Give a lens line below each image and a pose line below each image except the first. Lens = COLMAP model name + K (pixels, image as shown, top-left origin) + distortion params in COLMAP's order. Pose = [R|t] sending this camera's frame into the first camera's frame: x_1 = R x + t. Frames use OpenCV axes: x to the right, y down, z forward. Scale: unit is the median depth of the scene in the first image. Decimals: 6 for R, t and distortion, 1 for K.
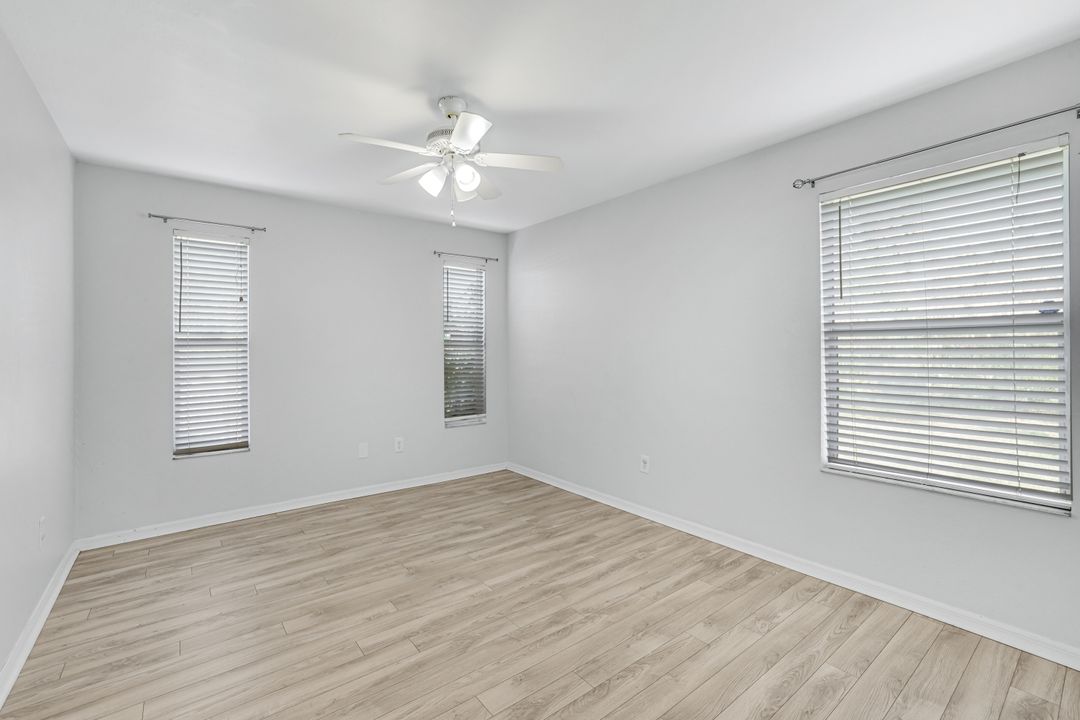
lens RADIAL K [[477.9, 0, 530.4], [0, 477.9, 351.7], [0, 0, 1]] dist [-0.041835, 0.016725]
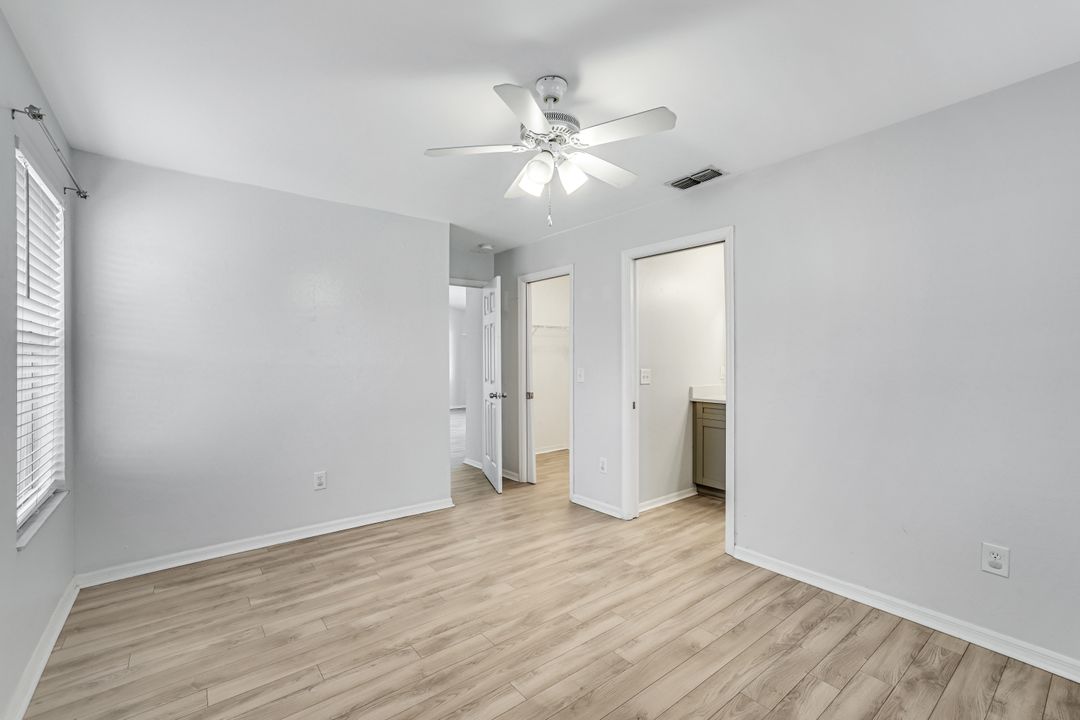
lens RADIAL K [[477.9, 0, 530.4], [0, 477.9, 351.7], [0, 0, 1]] dist [-0.041835, 0.016725]
pose [[-0.999993, 0.003472, -0.001522, -0.131189], [0.003486, 0.999949, -0.009523, -0.023617], [0.001489, -0.009528, -0.999954, 2.047086]]
